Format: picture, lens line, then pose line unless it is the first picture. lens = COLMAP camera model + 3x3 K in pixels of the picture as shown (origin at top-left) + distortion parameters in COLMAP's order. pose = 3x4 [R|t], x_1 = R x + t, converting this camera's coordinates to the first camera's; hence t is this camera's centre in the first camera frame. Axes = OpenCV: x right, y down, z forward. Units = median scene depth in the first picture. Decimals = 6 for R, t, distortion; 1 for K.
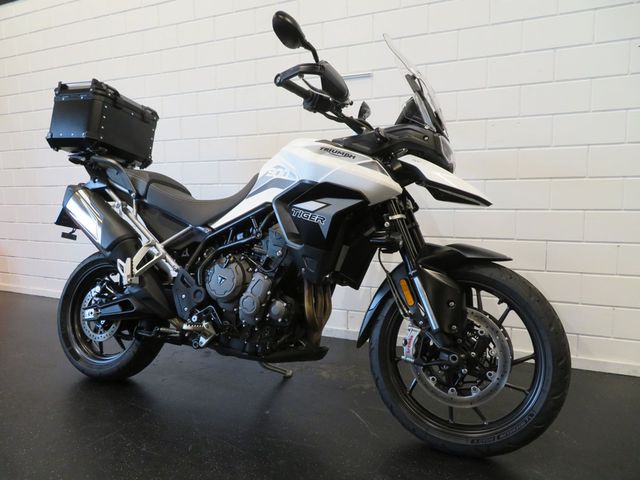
lens RADIAL K [[451.6, 0, 320.0], [0, 451.6, 240.0], [0, 0, 1]] dist [-0.003523, -0.000733]
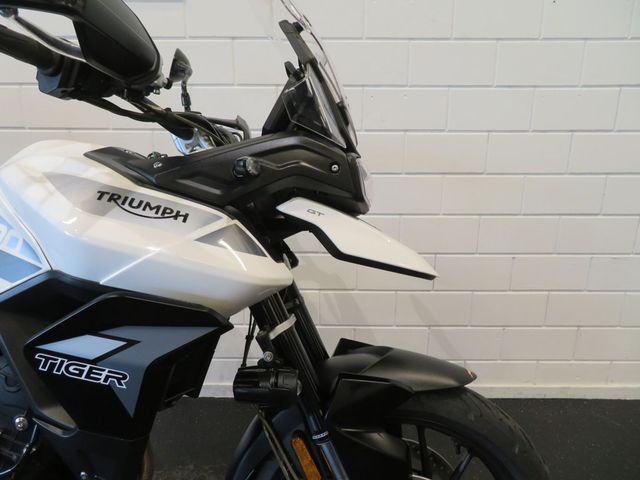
lens RADIAL K [[458.6, 0, 320.0], [0, 458.6, 240.0], [0, 0, 1]] dist [-0.004285, 0.001172]
pose [[0.914604, -0.089089, 0.394414, 0.016428], [0.026213, 0.986438, 0.162026, -0.208545], [-0.403500, -0.137851, 0.904536, 0.498888]]
